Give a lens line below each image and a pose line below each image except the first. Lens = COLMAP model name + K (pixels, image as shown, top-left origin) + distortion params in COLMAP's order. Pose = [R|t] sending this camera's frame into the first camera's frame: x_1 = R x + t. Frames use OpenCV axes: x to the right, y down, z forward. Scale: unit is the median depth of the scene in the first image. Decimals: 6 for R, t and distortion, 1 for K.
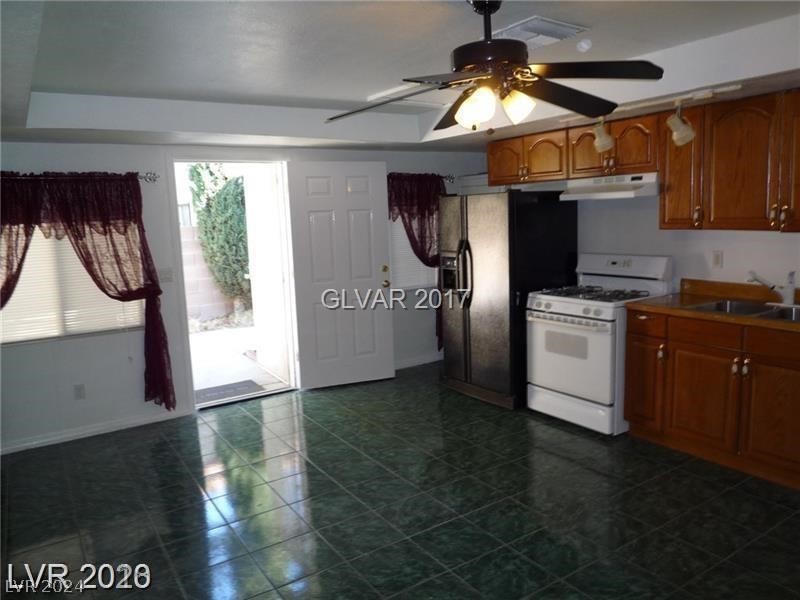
lens RADIAL K [[593.3, 0, 403.5], [0, 593.3, 299.0], [0, 0, 1]] dist [0.000428, -0.059238]
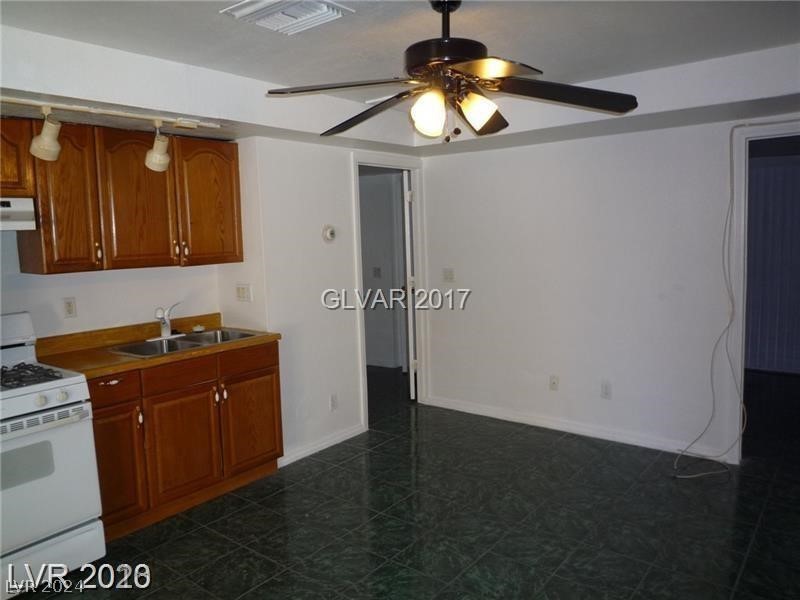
lens RADIAL K [[593.3, 0, 403.5], [0, 593.3, 299.0], [0, 0, 1]] dist [0.000428, -0.059238]
pose [[-0.310366, -0.060313, 0.948702, -0.424905], [0.179021, 0.976420, 0.120642, -0.096854], [-0.933608, 0.207281, -0.292250, 0.810890]]
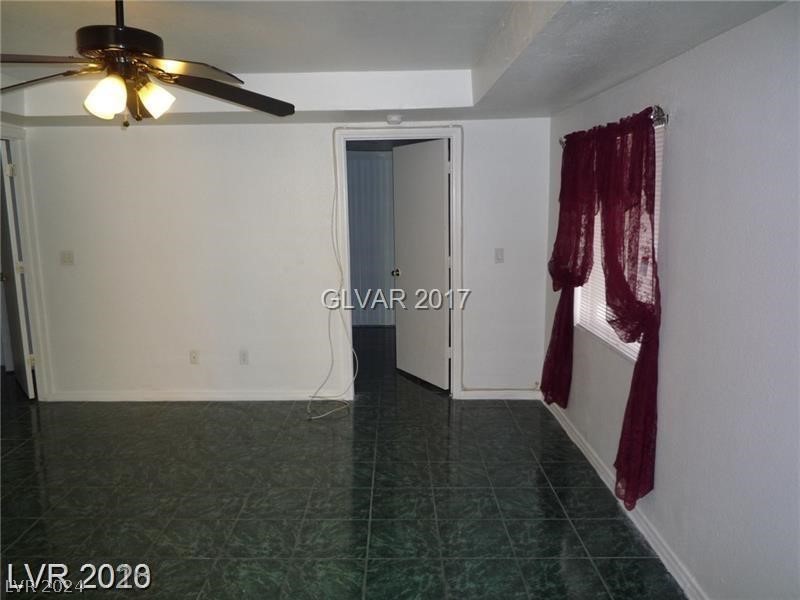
lens RADIAL K [[593.3, 0, 403.5], [0, 593.3, 299.0], [0, 0, 1]] dist [0.000428, -0.059238]
pose [[-0.836690, -0.044815, 0.545840, -0.439884], [0.120557, 0.957130, 0.263379, -0.124694], [-0.534243, 0.286171, -0.795419, 0.931062]]
